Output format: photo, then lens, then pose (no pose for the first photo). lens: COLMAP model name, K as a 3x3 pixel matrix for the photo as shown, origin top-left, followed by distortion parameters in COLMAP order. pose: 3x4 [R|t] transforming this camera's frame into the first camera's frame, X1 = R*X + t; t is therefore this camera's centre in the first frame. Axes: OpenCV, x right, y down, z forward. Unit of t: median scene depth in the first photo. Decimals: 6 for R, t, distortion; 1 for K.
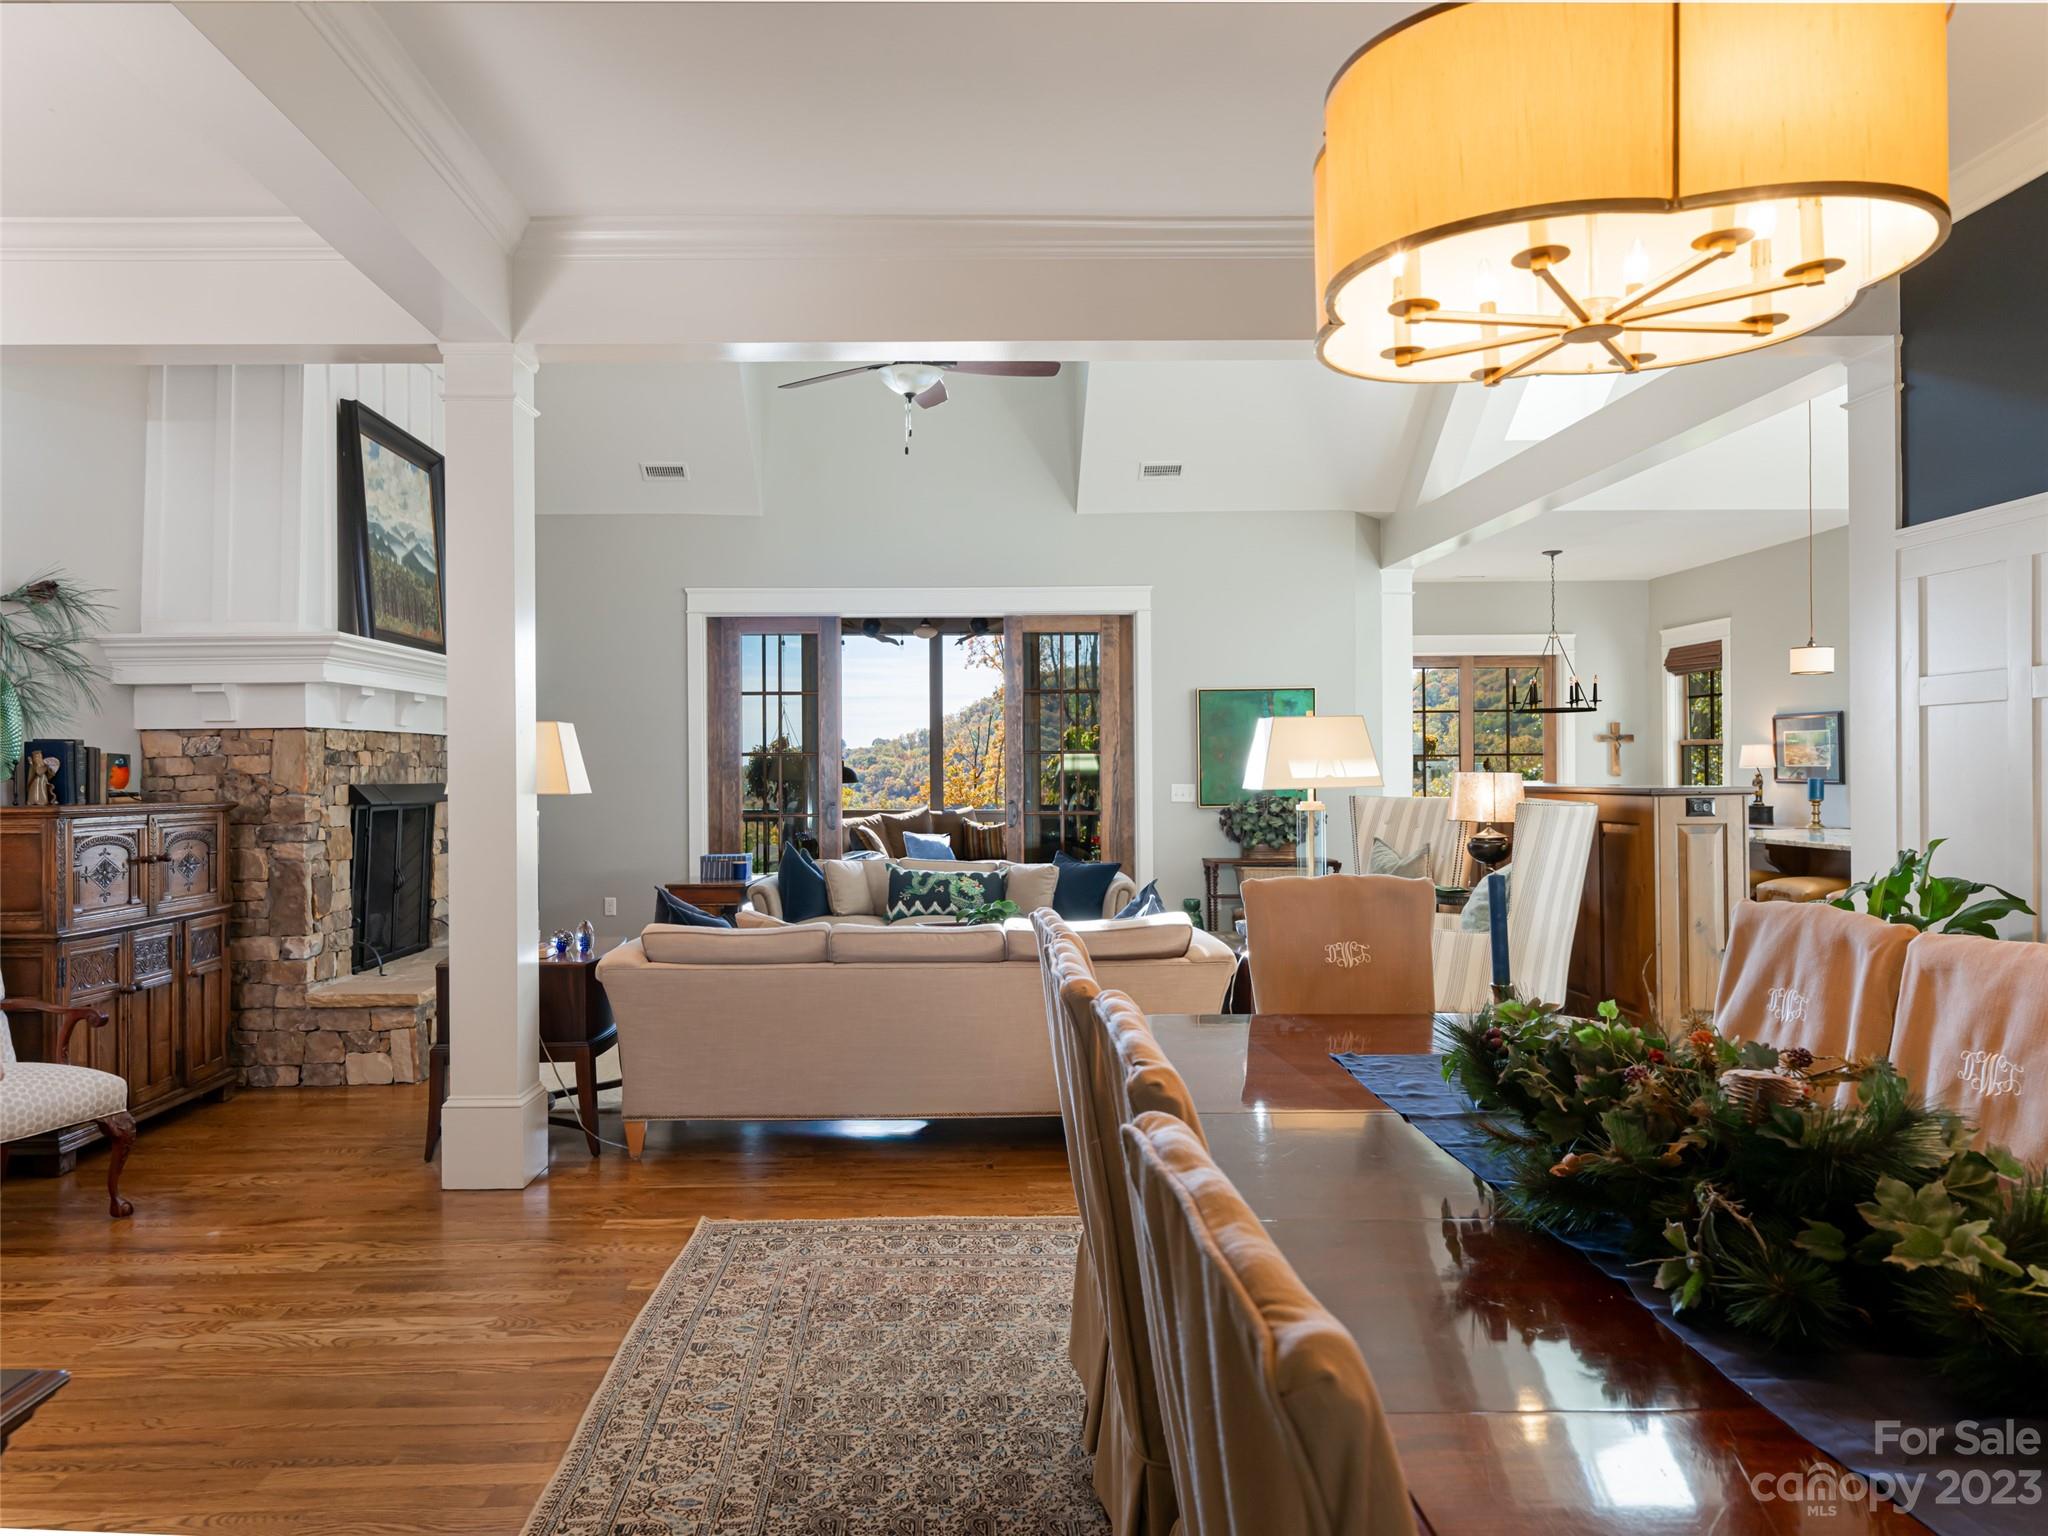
lens RADIAL K [[1359.6, 0, 1024.0], [0, 1359.6, 768.0], [0, 0, 1]] dist [-0.000100, 0.000094]
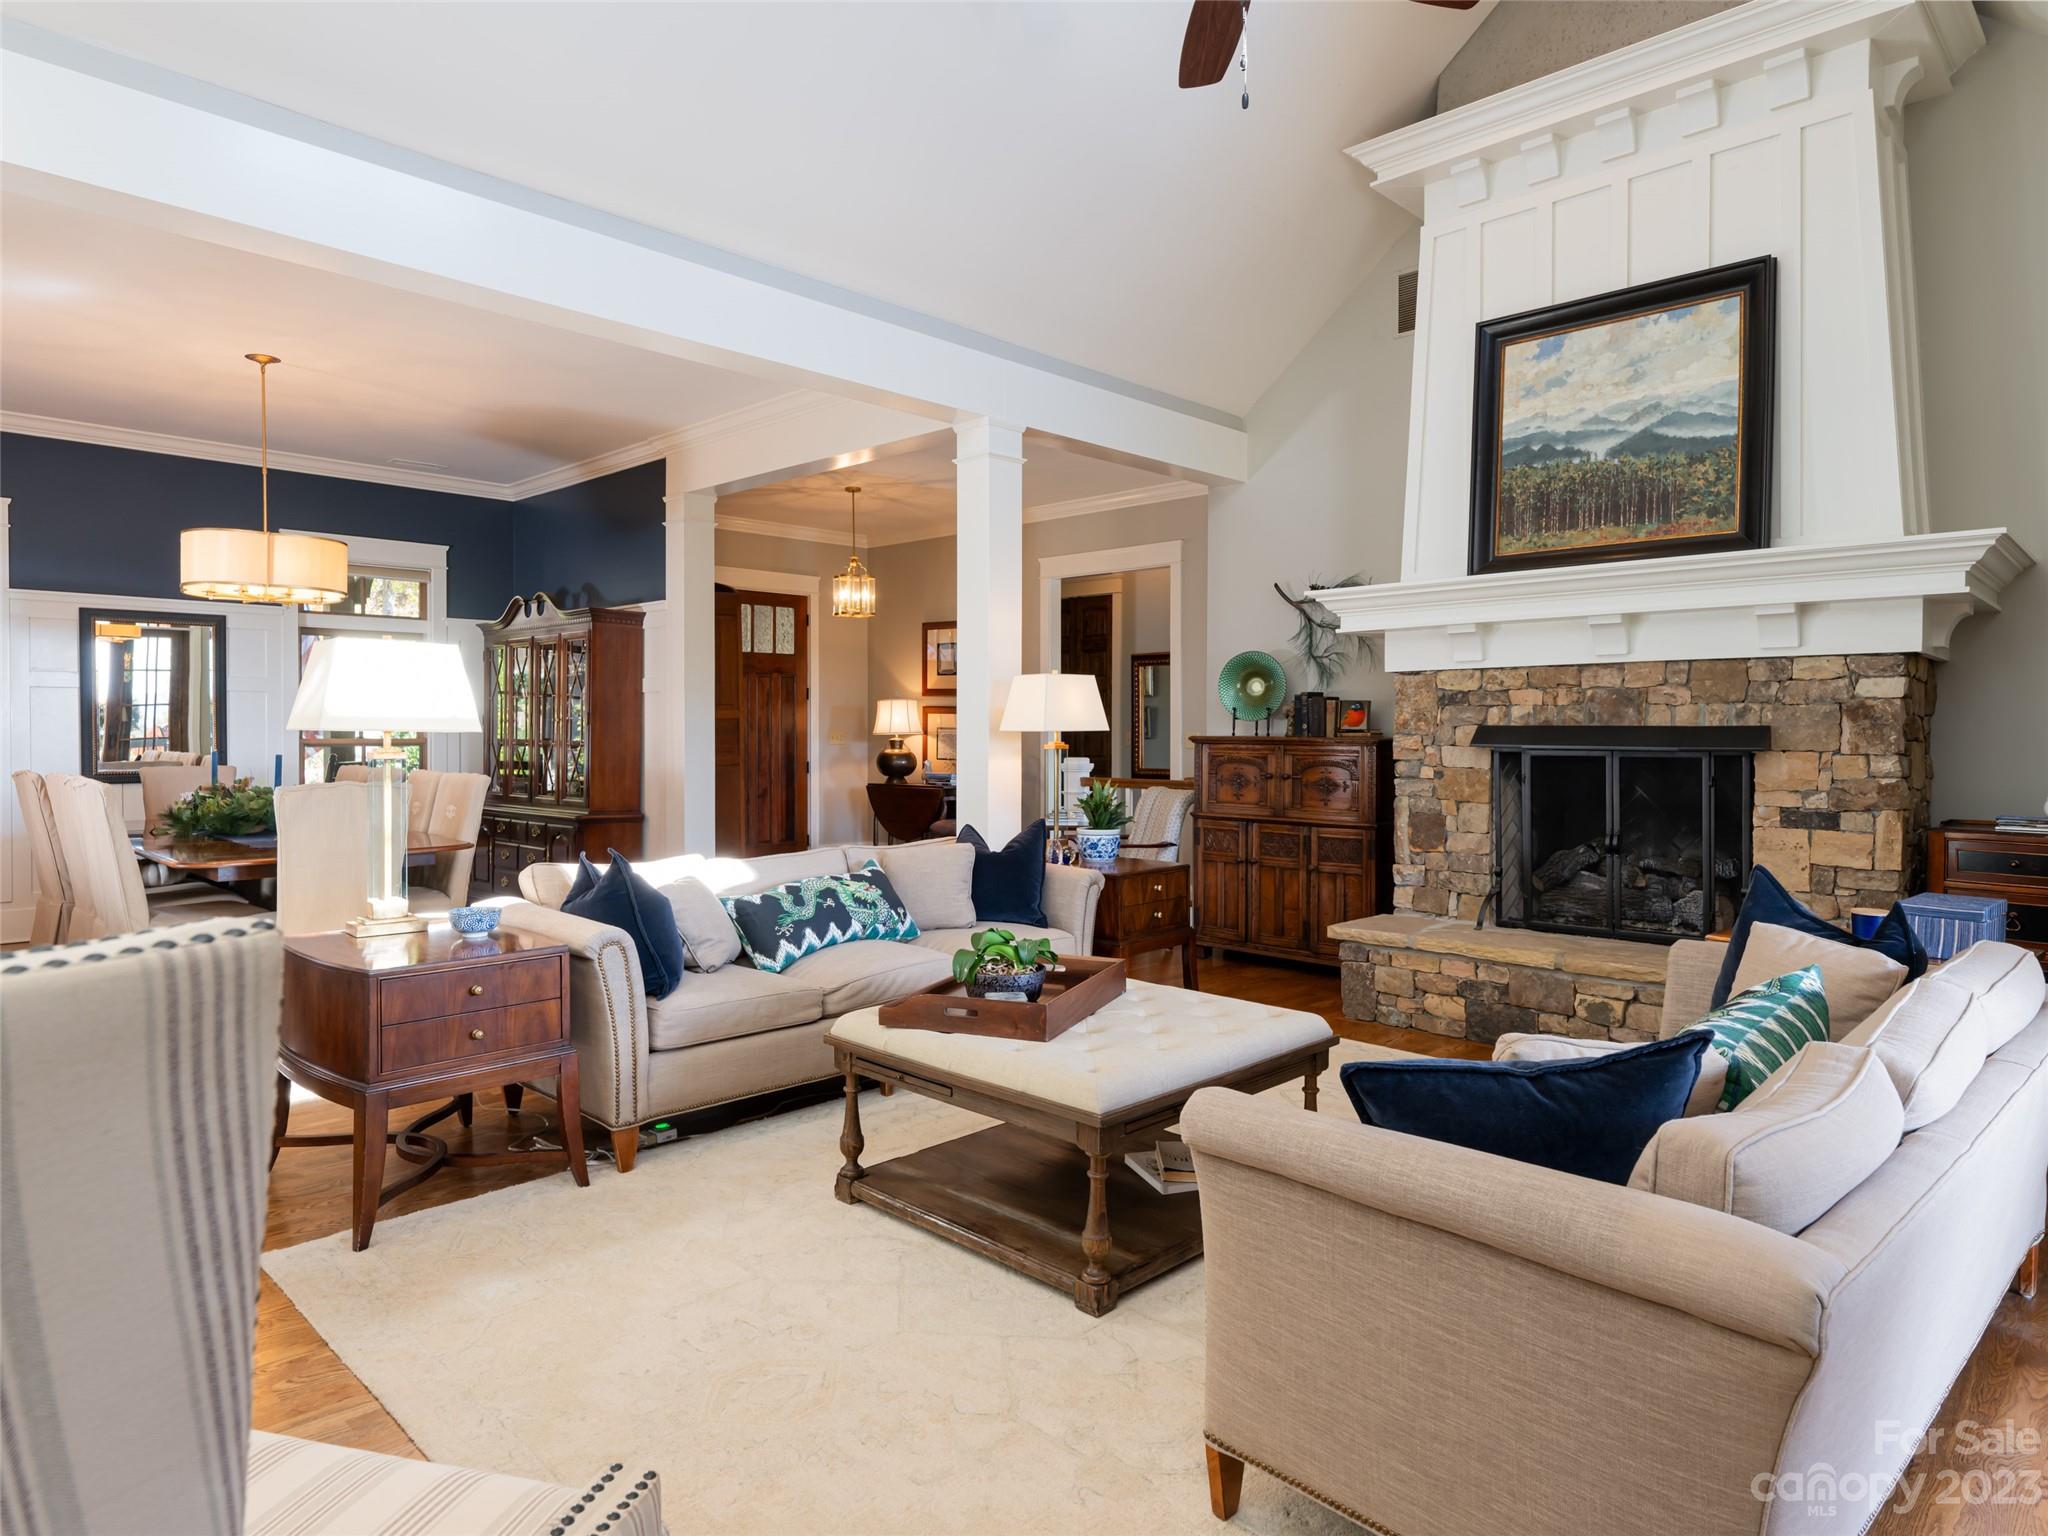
lens RADIAL K [[1249.6, 0, 1024.0], [0, 1249.6, 768.0], [0, 0, 1]] dist [-0.001410, -0.000276]
pose [[-0.741837, 0.029101, -0.669949, 0.345892], [0.007924, 0.999369, 0.034636, 0.009204], [0.670533, 0.020385, -0.741599, 1.459787]]
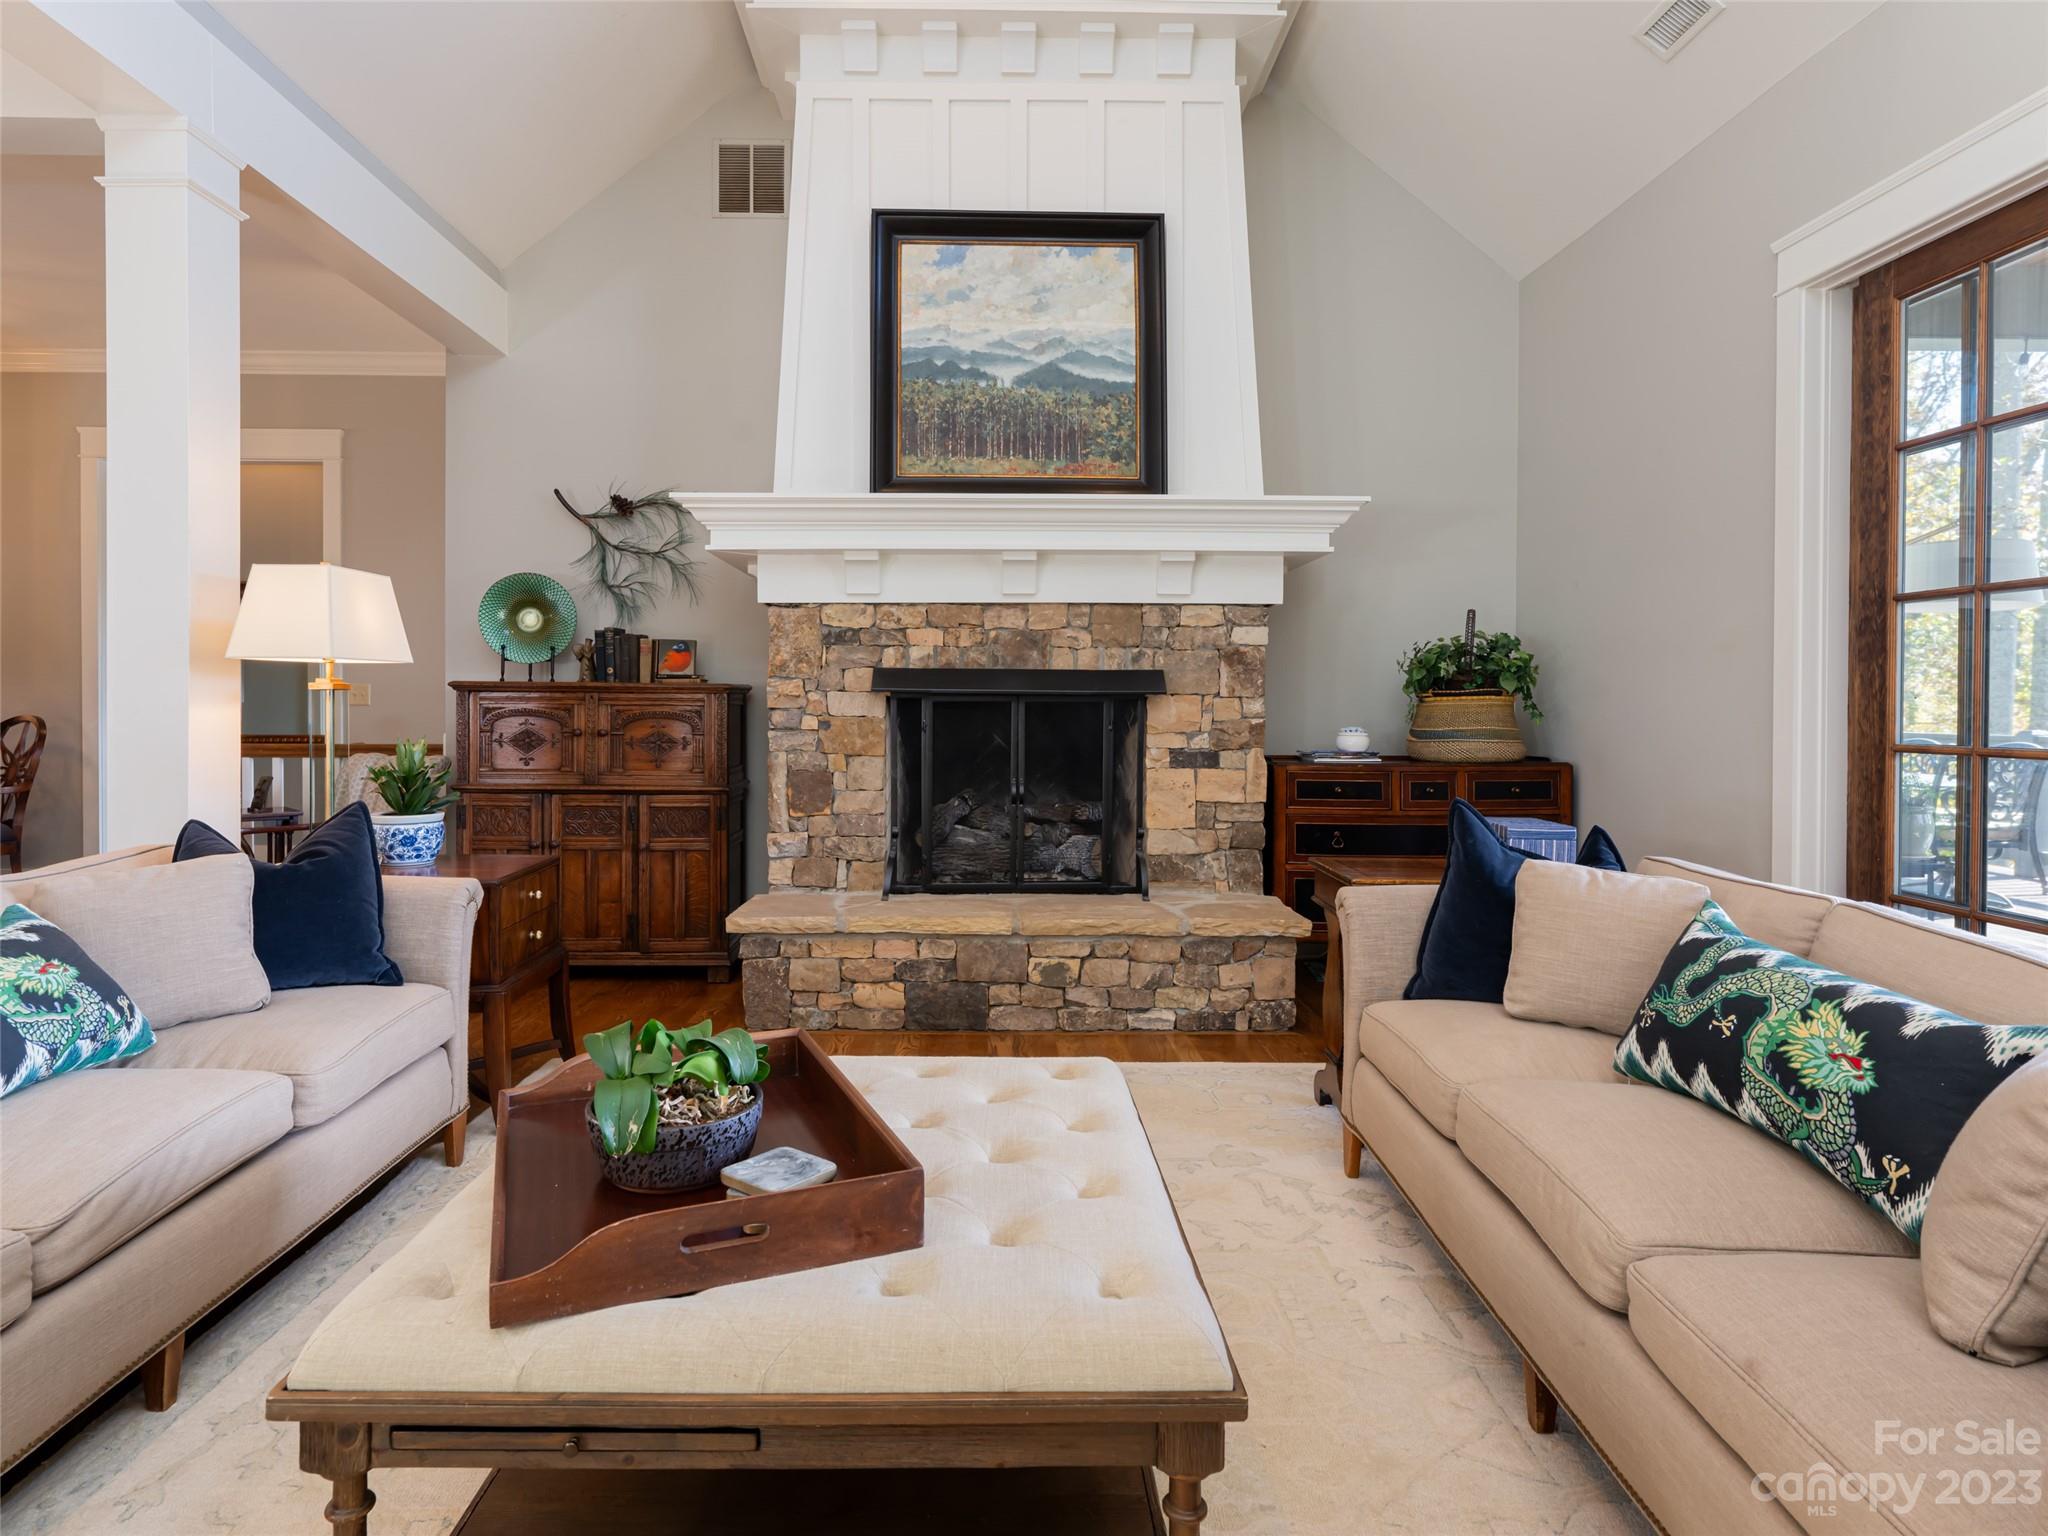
lens RADIAL K [[1160.1, 0, 1020.0], [0, 1160.1, 723.4], [0, 0, 1]] dist [-0.000170, -0.000772]
pose [[-0.039040, 0.025427, -0.998914, 0.231001], [-0.000325, 0.999676, 0.025459, 0.028801], [0.999238, 0.001319, -0.039019, 1.132741]]
